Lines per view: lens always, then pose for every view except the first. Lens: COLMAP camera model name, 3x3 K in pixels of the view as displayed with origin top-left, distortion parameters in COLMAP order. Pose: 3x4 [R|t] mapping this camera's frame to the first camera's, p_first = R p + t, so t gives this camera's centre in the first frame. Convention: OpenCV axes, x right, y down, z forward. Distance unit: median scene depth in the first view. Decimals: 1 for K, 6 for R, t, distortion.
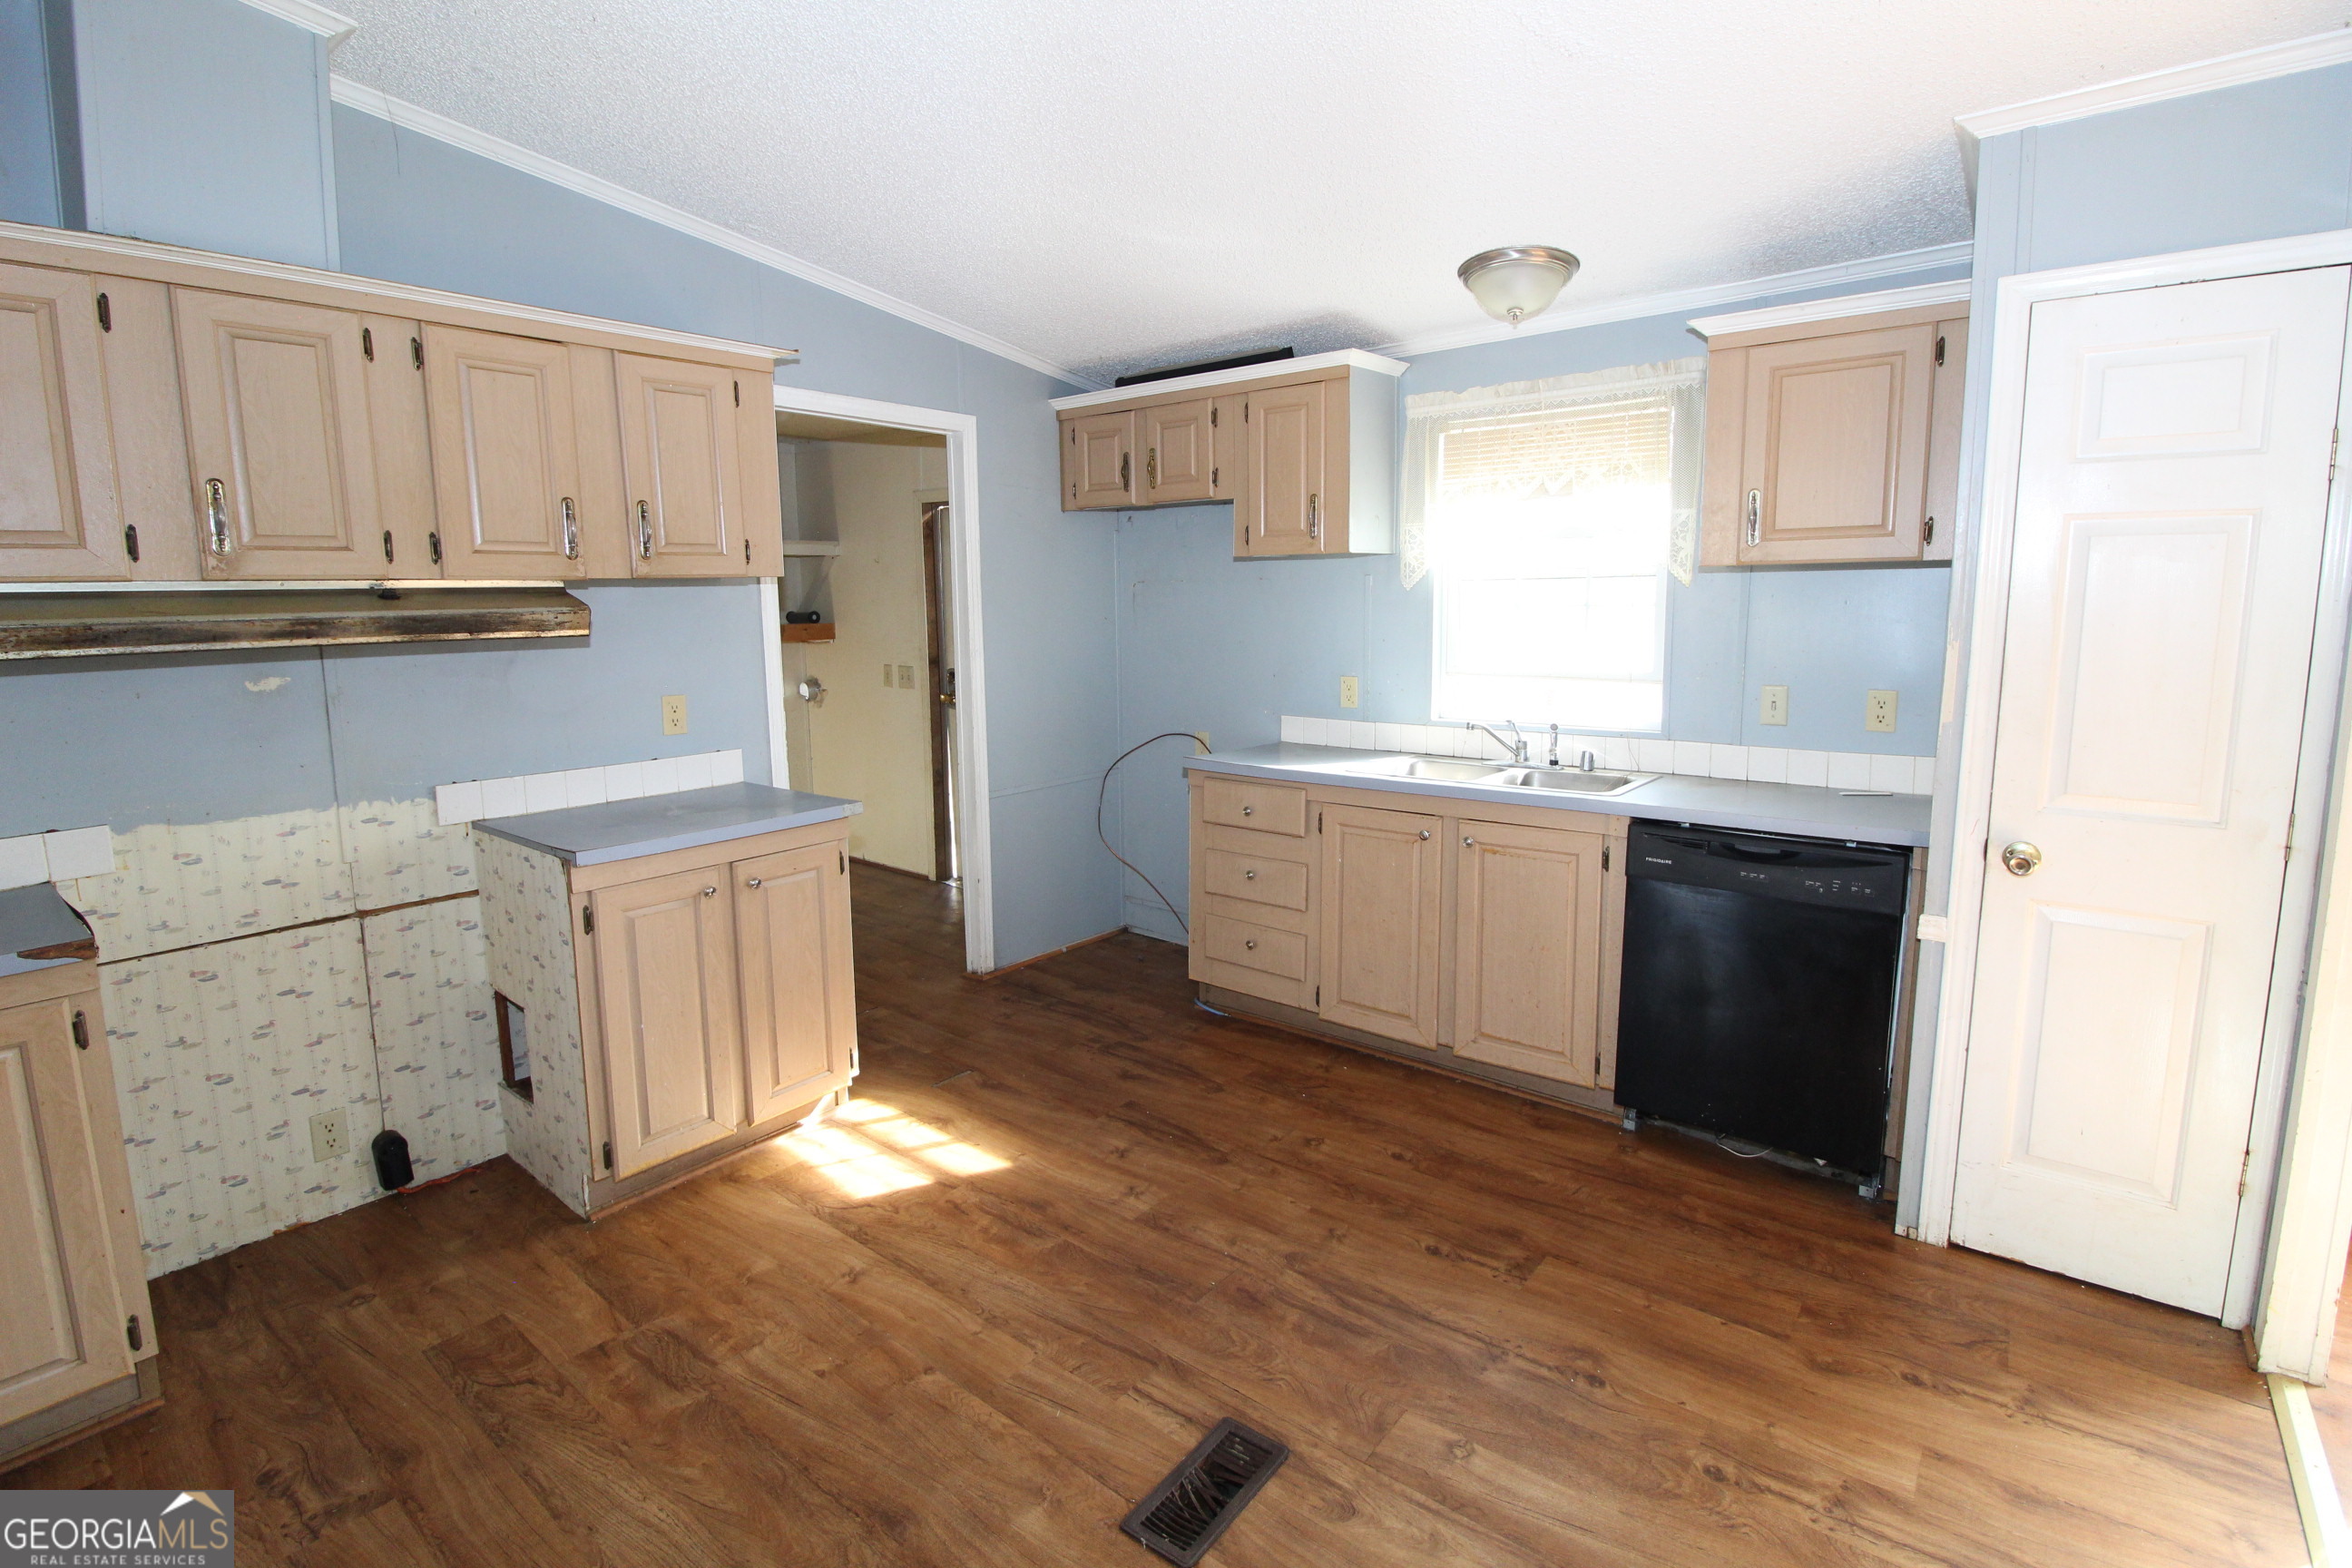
lens RADIAL K [[1086.8, 0, 1188.5], [0, 1086.8, 734.4], [0, 0, 1]] dist [0.004070, -0.015785]
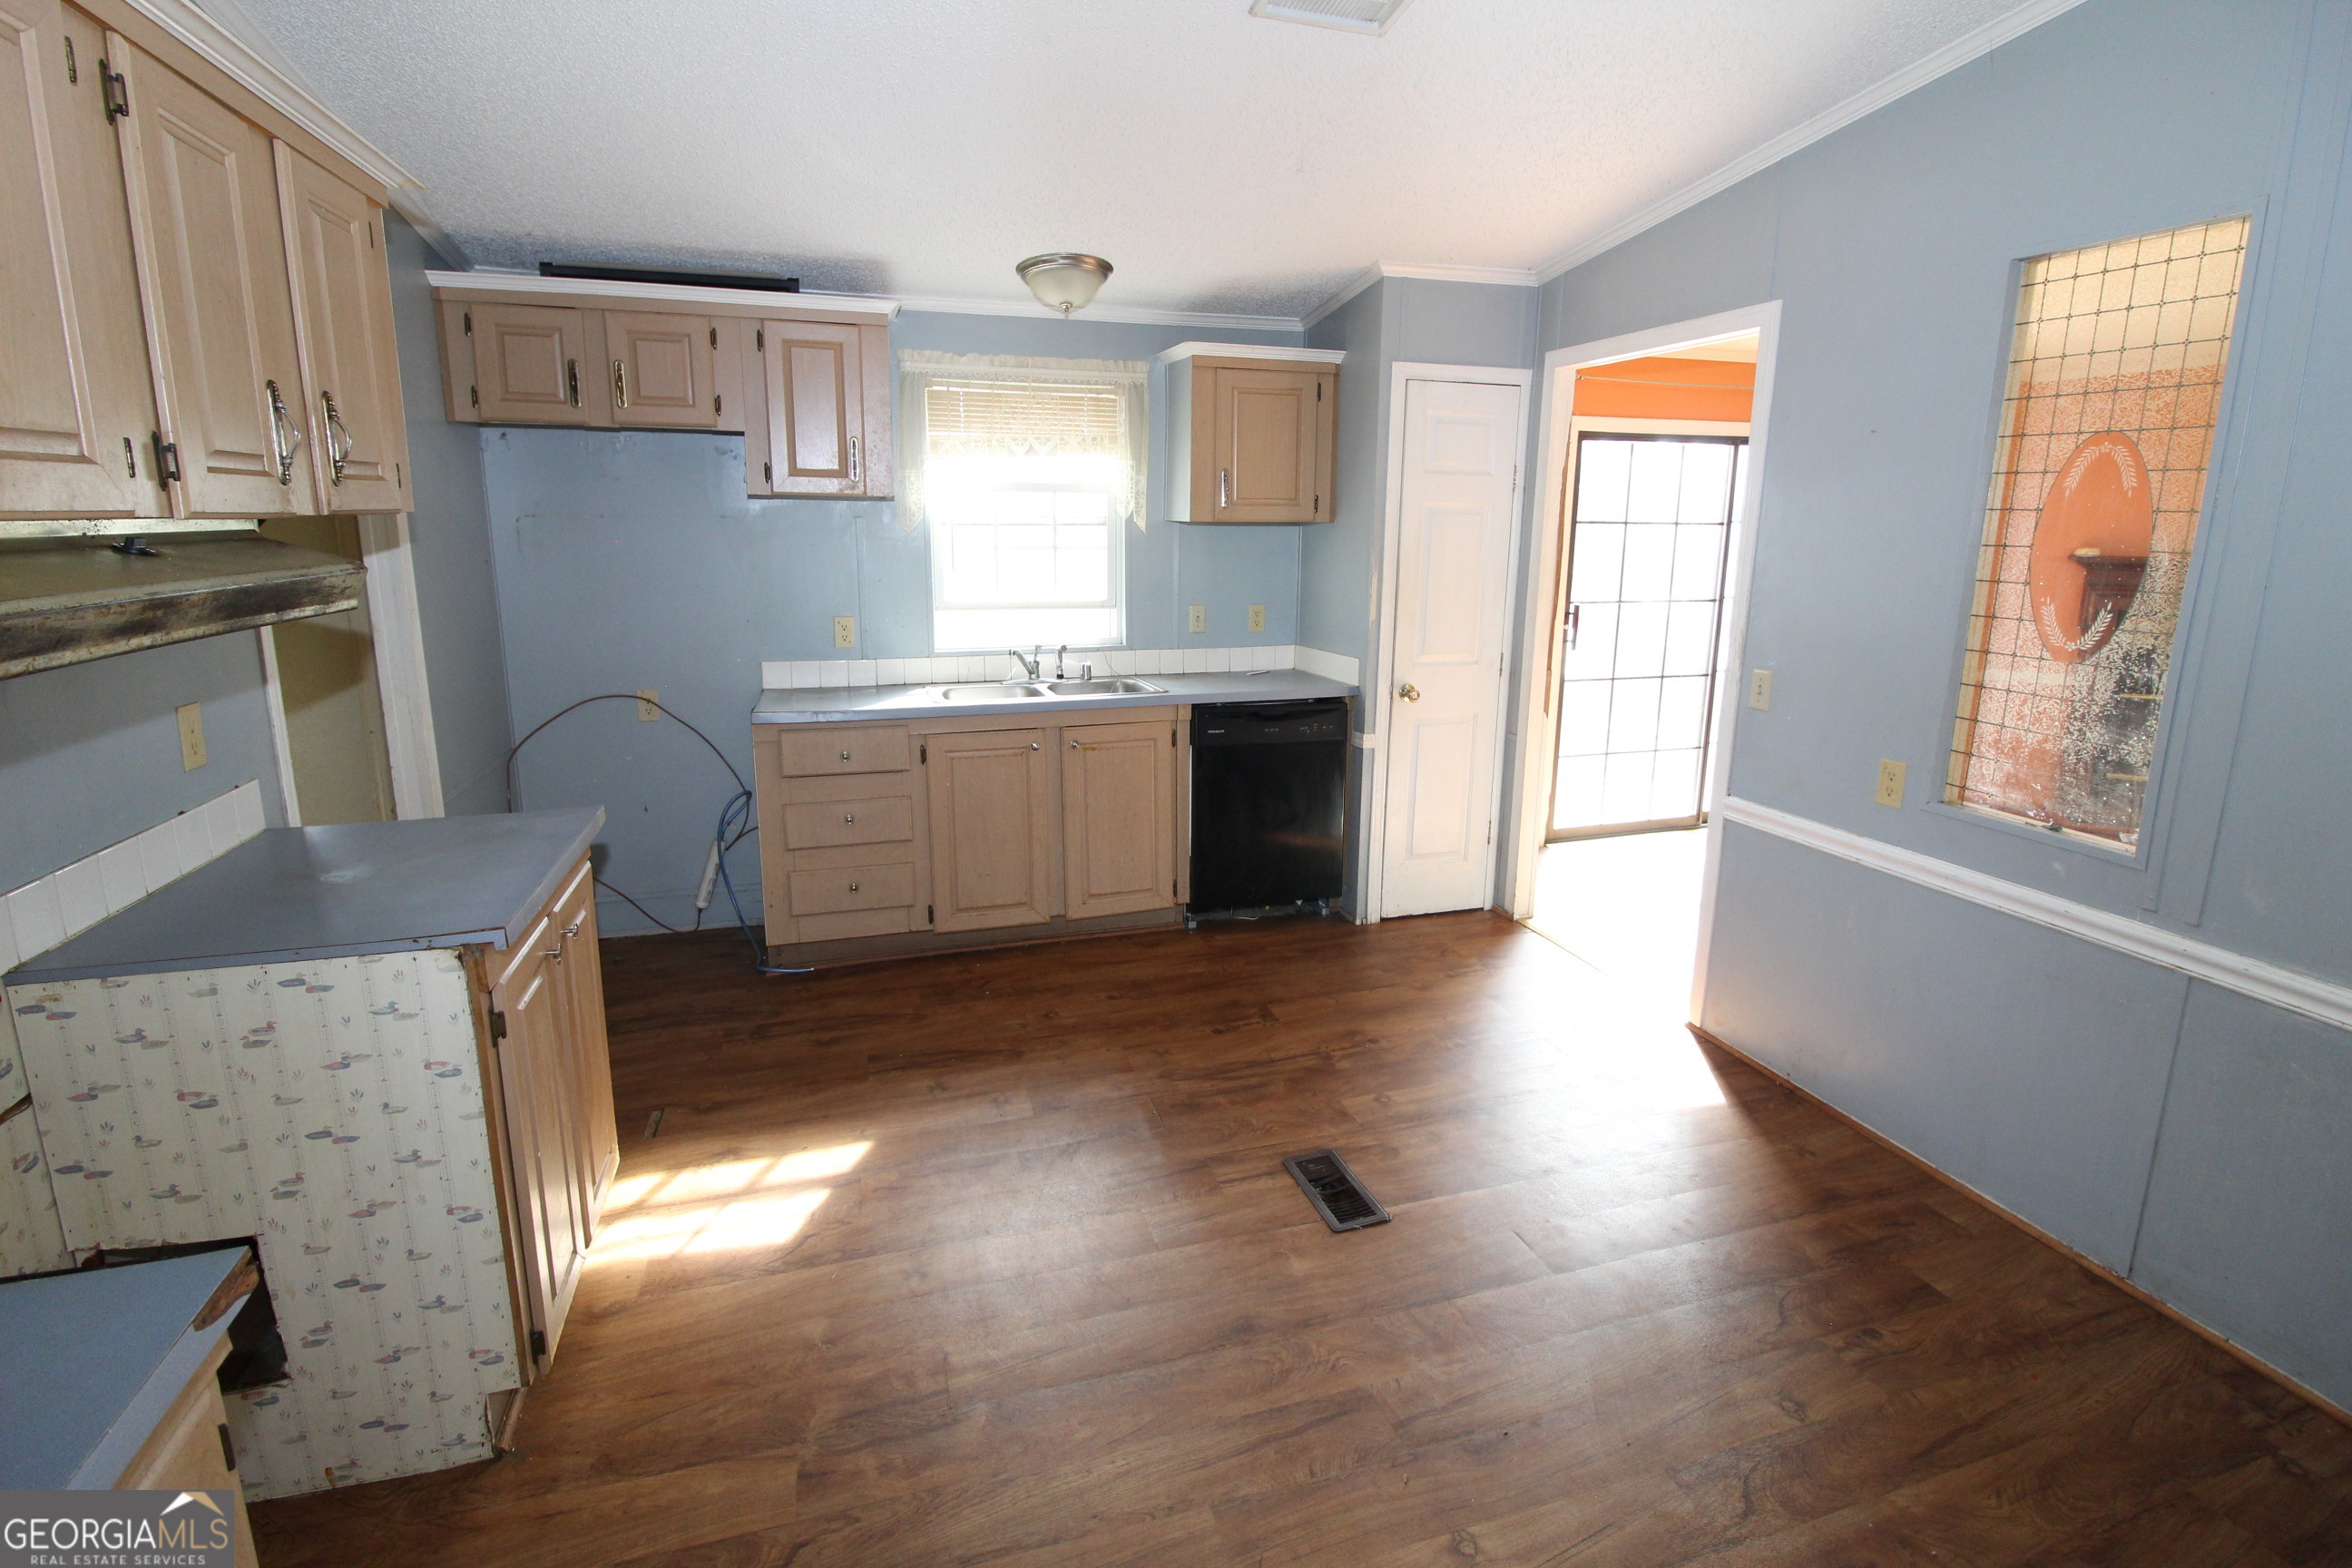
lens RADIAL K [[1086.8, 0, 1188.5], [0, 1086.8, 734.4], [0, 0, 1]] dist [0.004070, -0.015785]
pose [[0.557193, -0.141943, 0.818161, -0.758584], [0.087778, 0.989830, 0.111947, -0.043200], [-0.825731, 0.009440, 0.563986, 0.229725]]
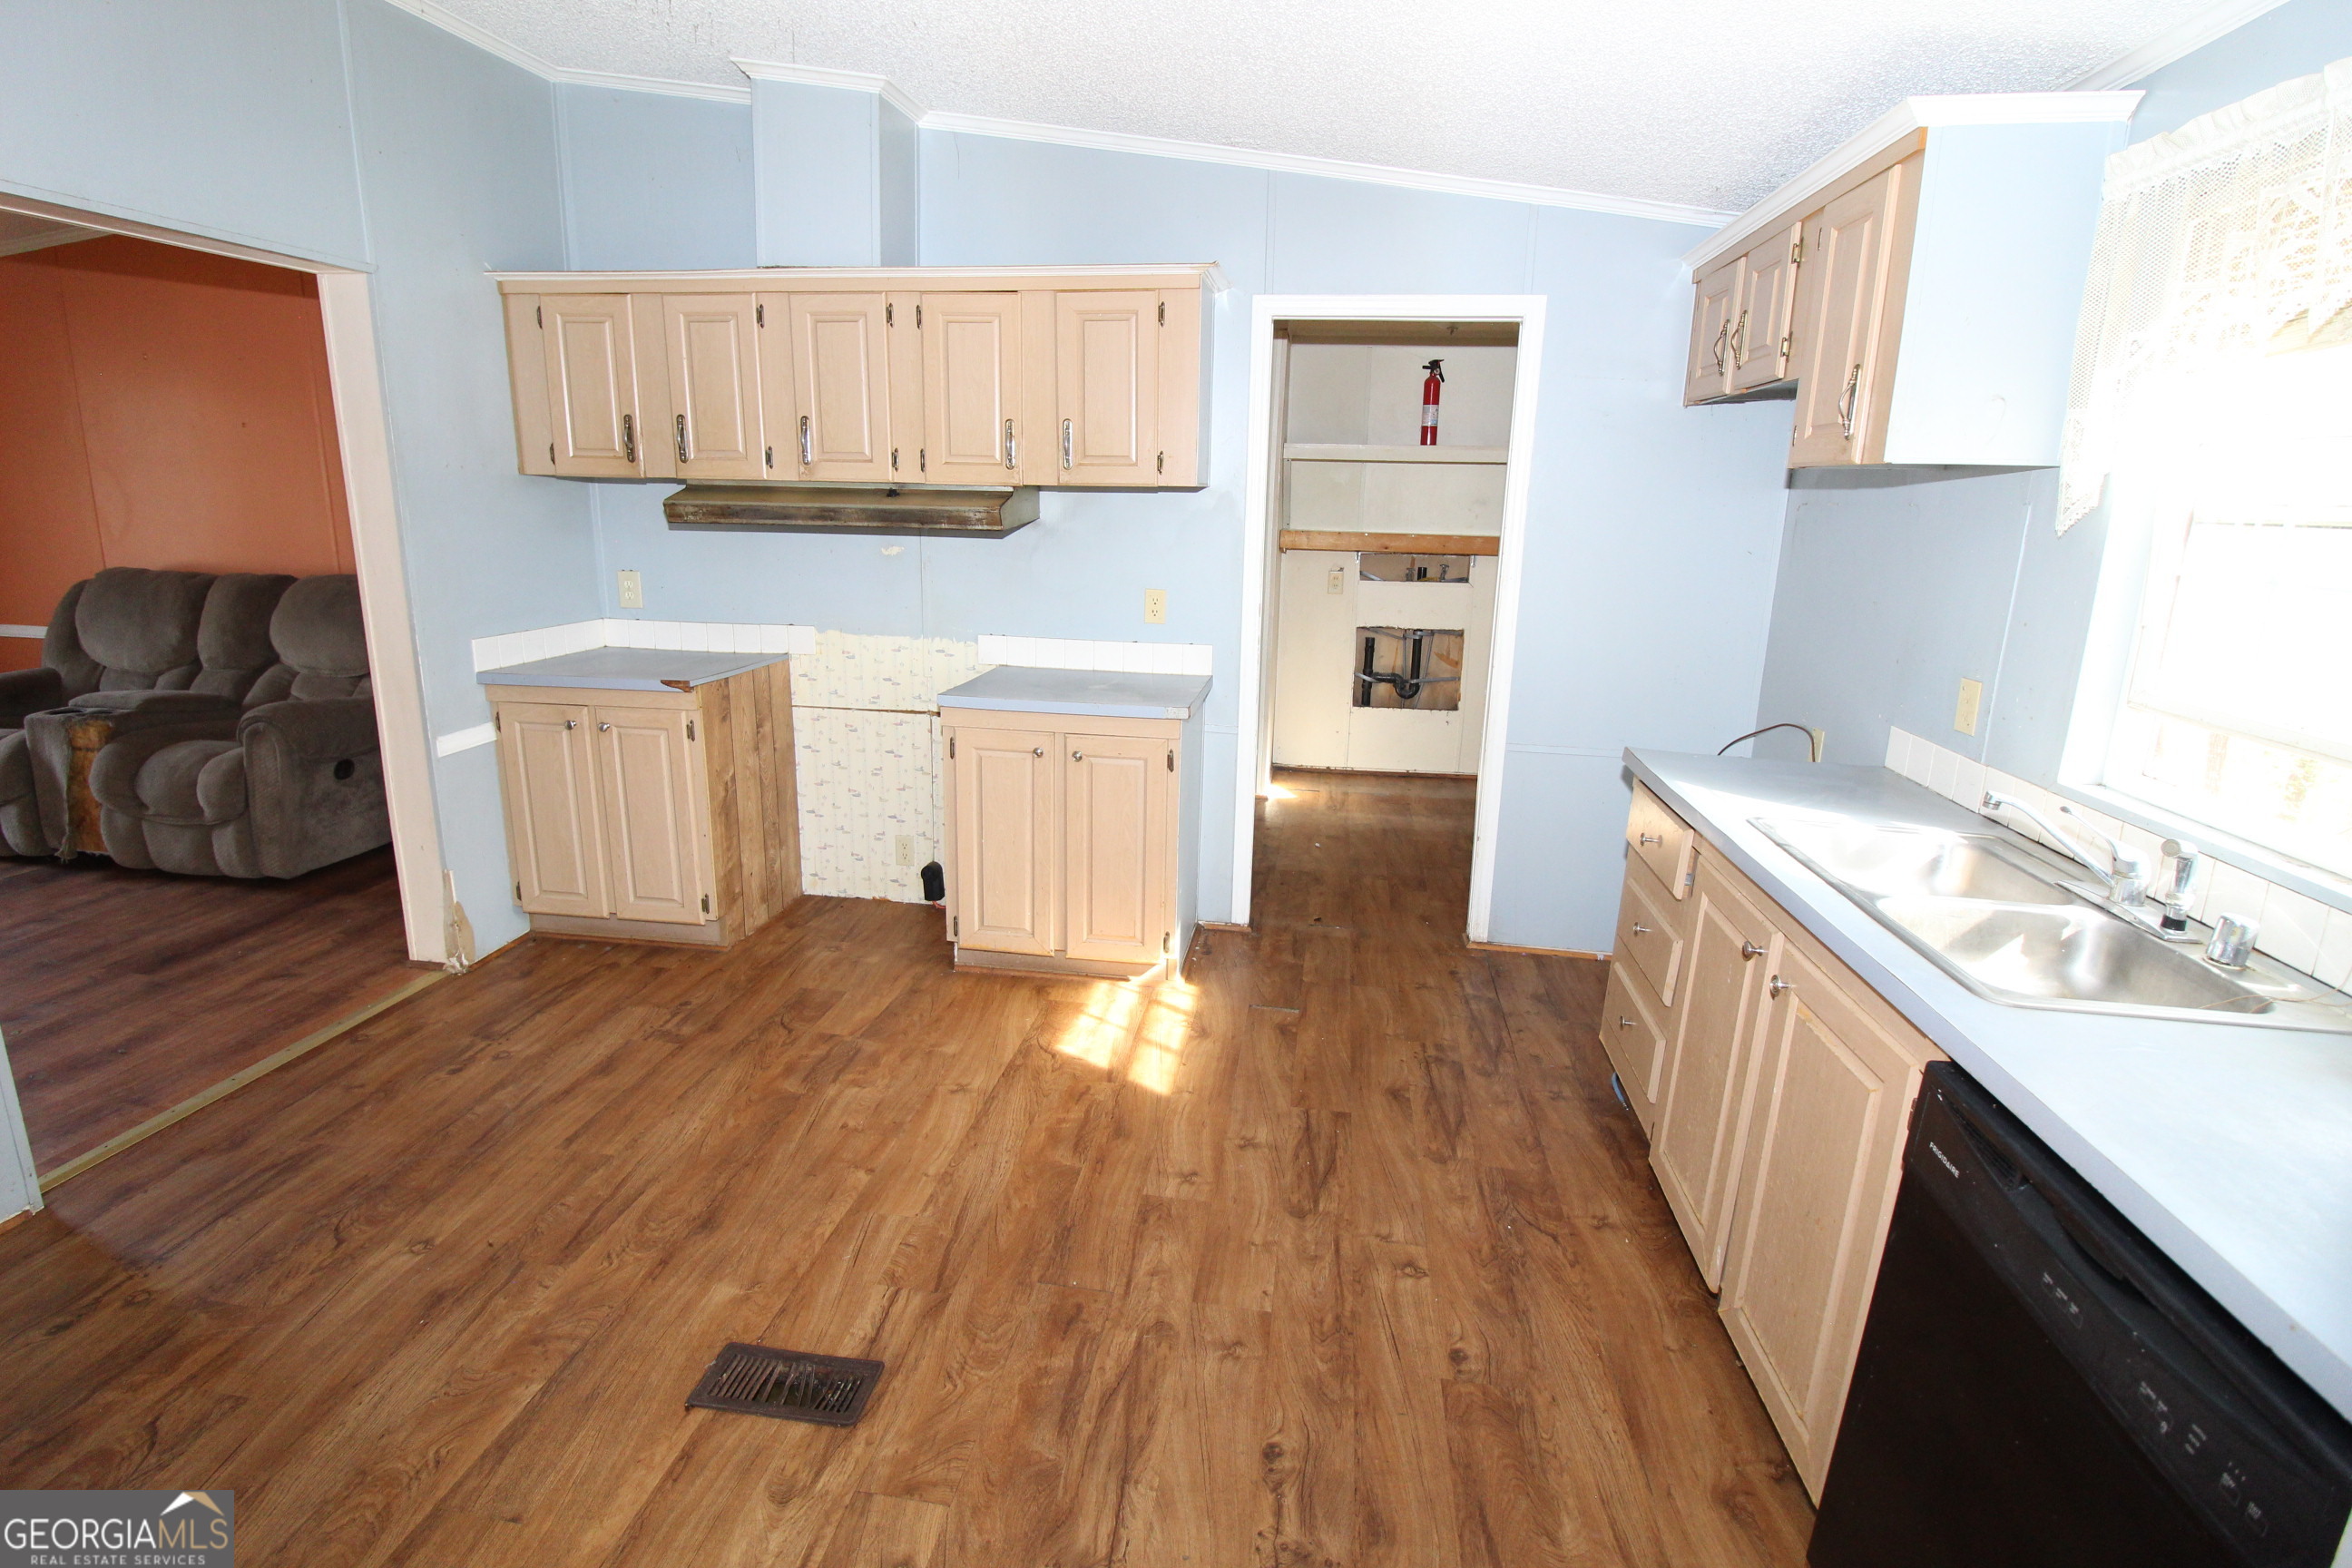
lens RADIAL K [[1088.4, 0, 1179.7], [0, 1088.4, 731.8], [0, 0, 1]] dist [0.000434, -0.015431]
pose [[0.504139, 0.205791, -0.838746, 0.617743], [-0.139576, 0.977842, 0.156025, -0.082459], [0.852269, 0.038411, 0.521692, 0.493118]]
